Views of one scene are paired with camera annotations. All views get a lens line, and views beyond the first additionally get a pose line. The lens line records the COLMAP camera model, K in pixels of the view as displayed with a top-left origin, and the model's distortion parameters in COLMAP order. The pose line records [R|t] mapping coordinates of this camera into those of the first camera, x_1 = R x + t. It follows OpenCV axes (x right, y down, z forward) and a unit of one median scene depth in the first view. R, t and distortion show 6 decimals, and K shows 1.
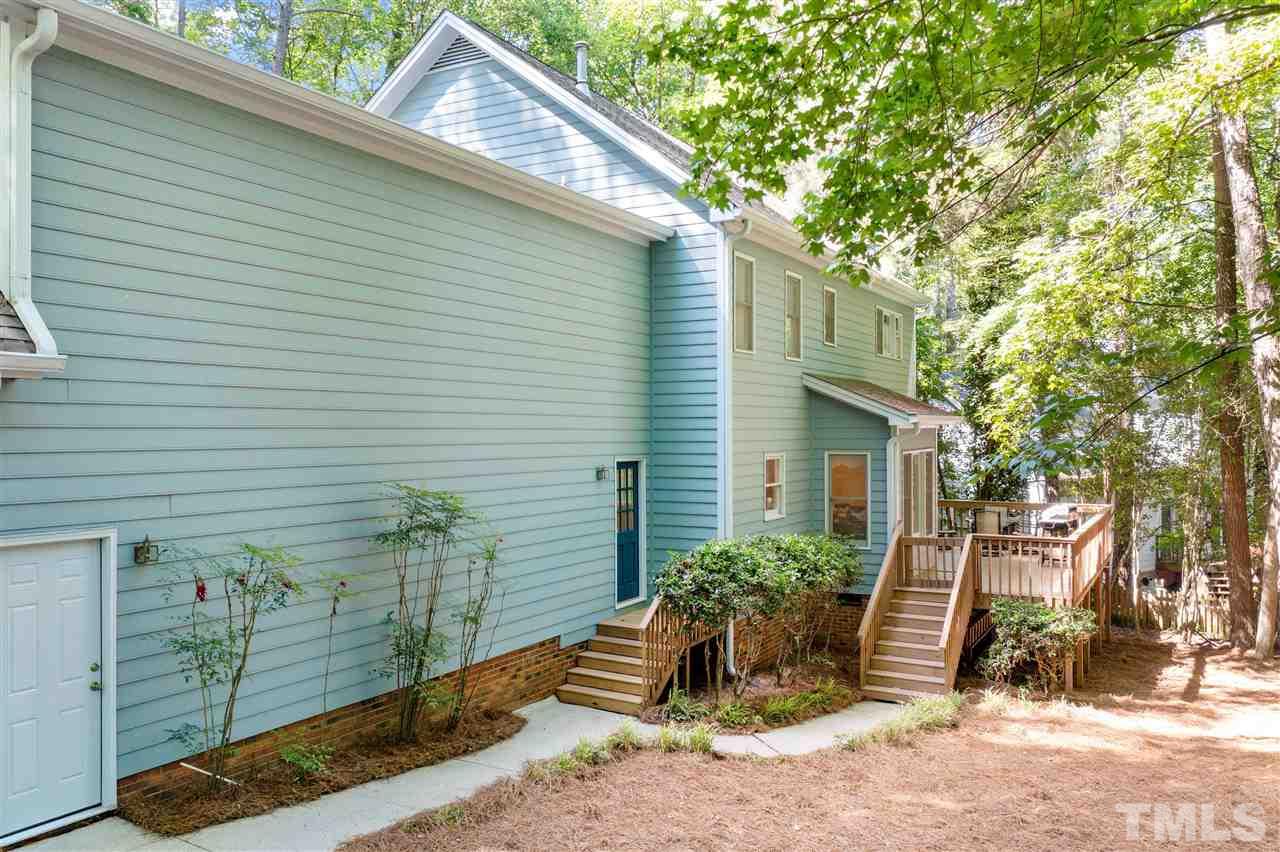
lens RADIAL K [[1005.9, 0, 636.2], [0, 1005.9, 422.9], [0, 0, 1]] dist [0.010306, 0.000942]
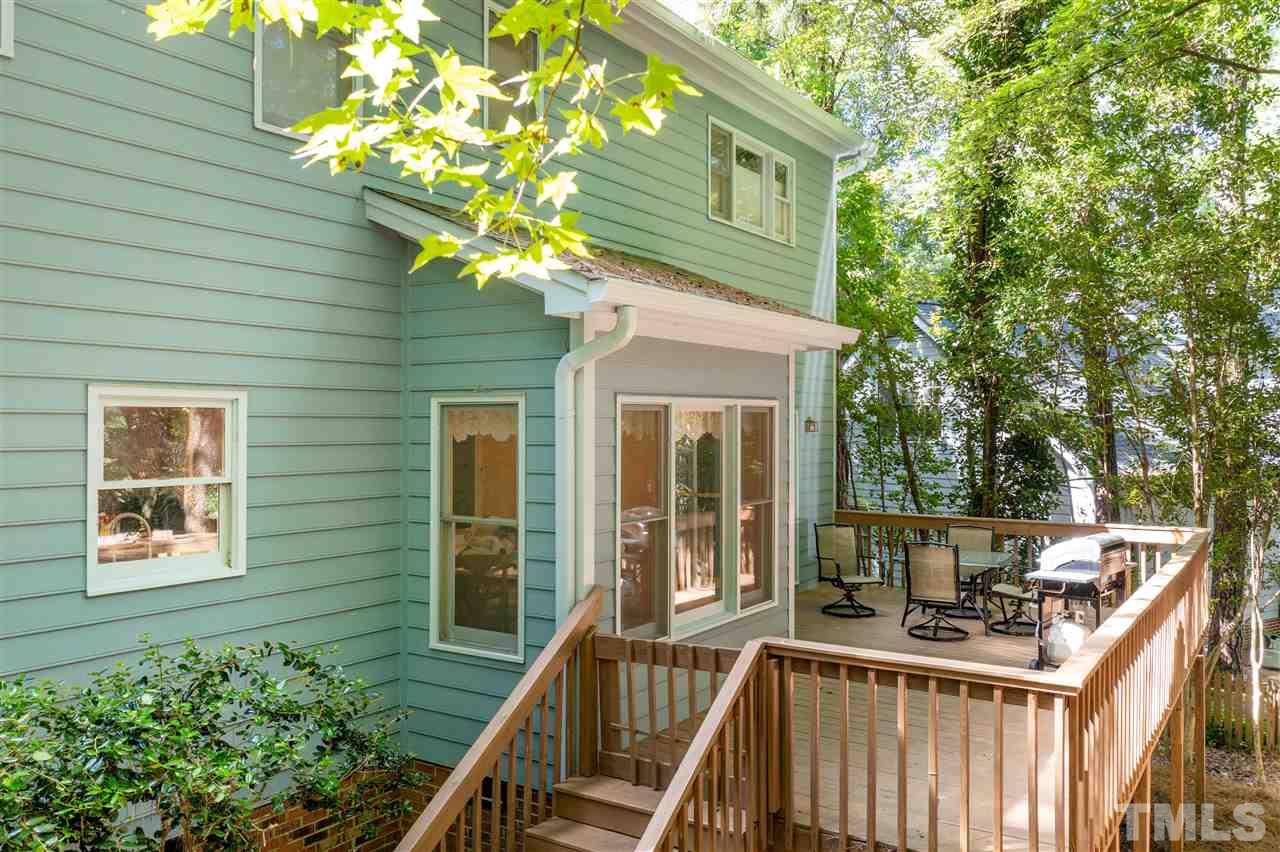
lens RADIAL K [[1005.9, 0, 643.1], [0, 1005.9, 430.1], [0, 0, 1]] dist [0.010306, 0.000942]
pose [[0.997679, 0.000003, -0.068095, 0.234346], [0.000537, 0.999969, 0.007919, 0.030135], [0.068093, -0.007937, 0.997647, 0.500360]]
